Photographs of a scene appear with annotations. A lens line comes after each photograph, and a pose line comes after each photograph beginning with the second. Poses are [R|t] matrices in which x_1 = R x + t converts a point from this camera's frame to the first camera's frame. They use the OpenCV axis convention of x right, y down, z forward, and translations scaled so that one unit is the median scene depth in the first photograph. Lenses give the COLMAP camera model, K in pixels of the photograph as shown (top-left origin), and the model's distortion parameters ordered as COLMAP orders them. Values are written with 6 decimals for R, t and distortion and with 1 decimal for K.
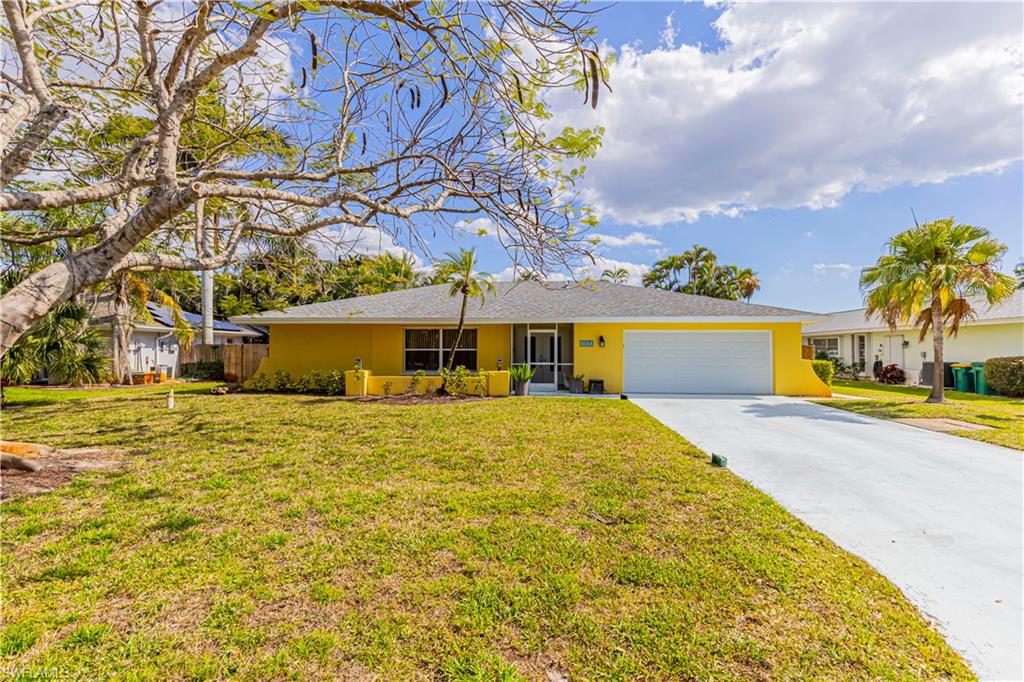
lens RADIAL K [[461.7, 0, 510.2], [0, 461.7, 345.0], [0, 0, 1]] dist [0.013258, 0.000279]
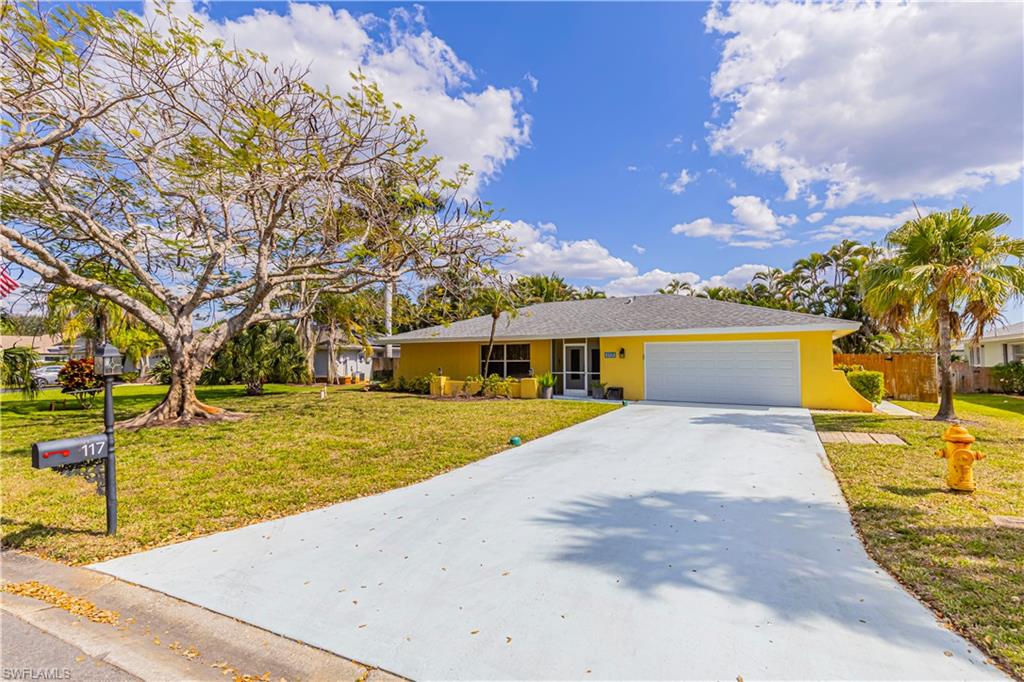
lens RADIAL K [[461.7, 0, 516.0], [0, 461.7, 341.7], [0, 0, 1]] dist [0.013258, 0.000279]
pose [[0.891875, -0.023263, -0.451683, 0.465522], [0.011142, 0.999503, -0.029476, -0.005135], [0.452145, 0.021257, 0.891691, -0.111419]]
